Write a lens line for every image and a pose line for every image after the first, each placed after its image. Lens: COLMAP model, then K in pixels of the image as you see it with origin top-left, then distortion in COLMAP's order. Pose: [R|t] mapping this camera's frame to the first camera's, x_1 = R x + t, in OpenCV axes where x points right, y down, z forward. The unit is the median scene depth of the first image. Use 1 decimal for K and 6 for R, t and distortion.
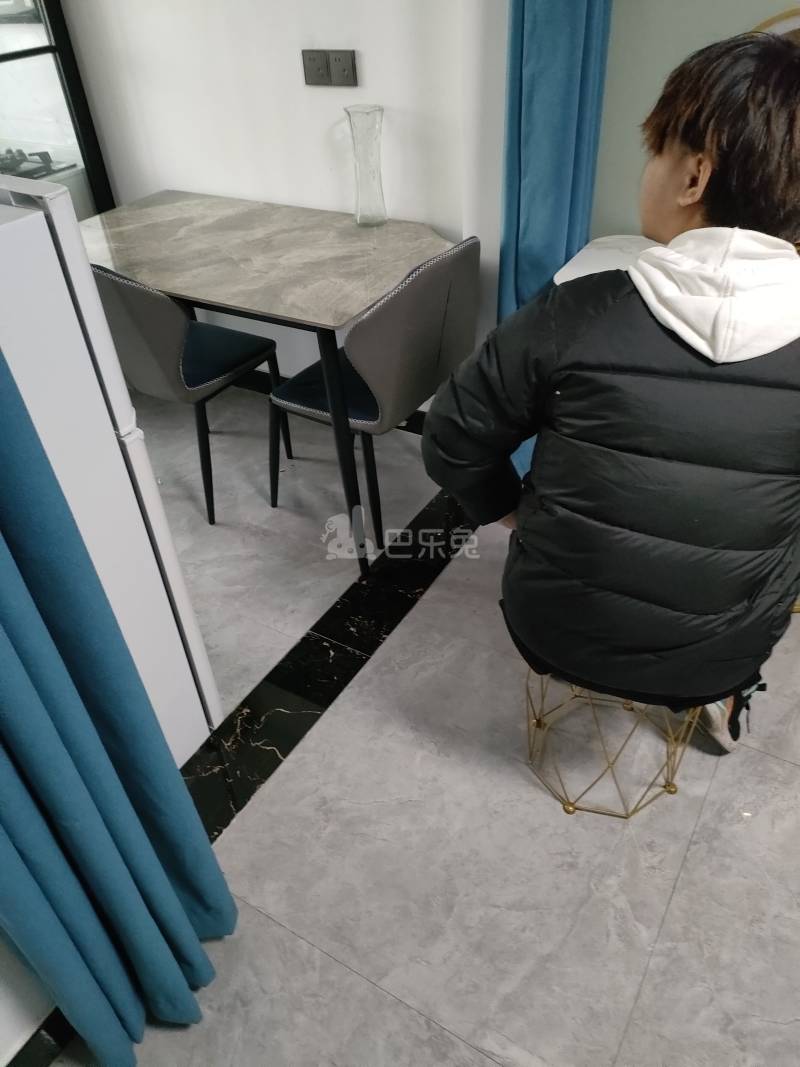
lens RADIAL K [[803.5, 0, 390.0], [0, 803.5, 532.1], [0, 0, 1]] dist [0.032654, -0.005909]
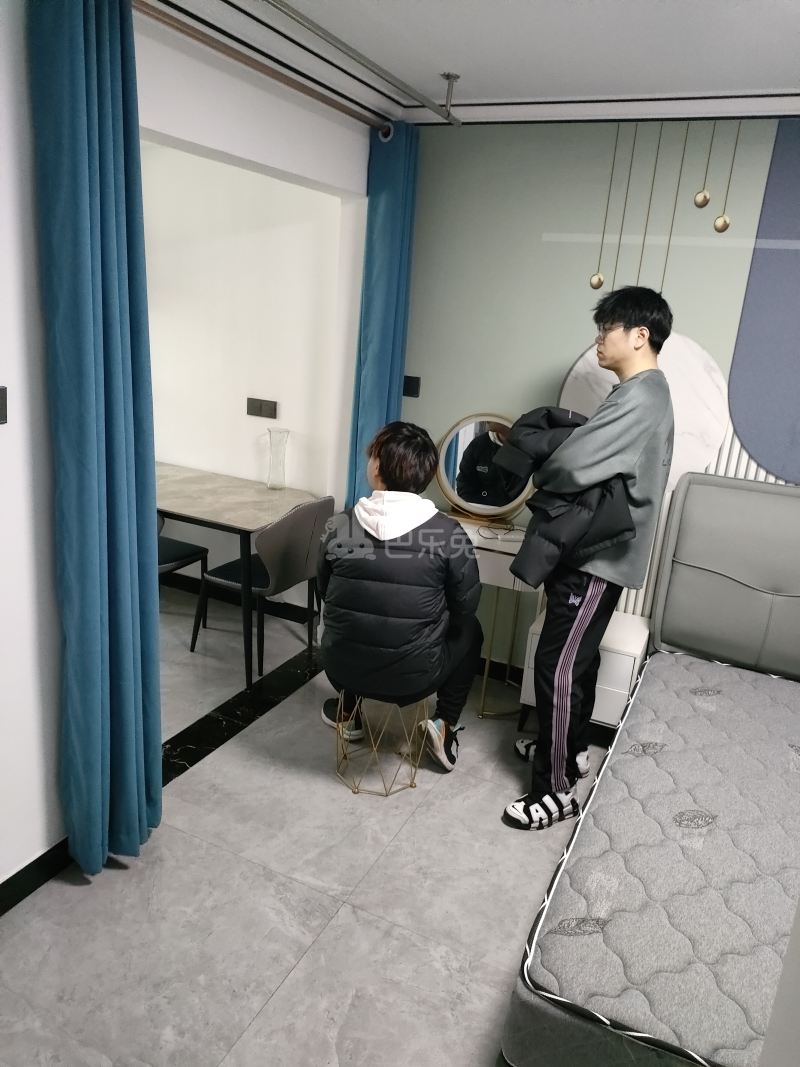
lens RADIAL K [[803.5, 0, 390.0], [0, 803.5, 532.1], [0, 0, 1]] dist [0.032654, -0.005909]
pose [[0.986677, 0.103691, 0.125363, 0.013954], [-0.051341, 0.929649, -0.364853, 0.383206], [-0.154376, 0.353556, 0.922587, -0.709233]]
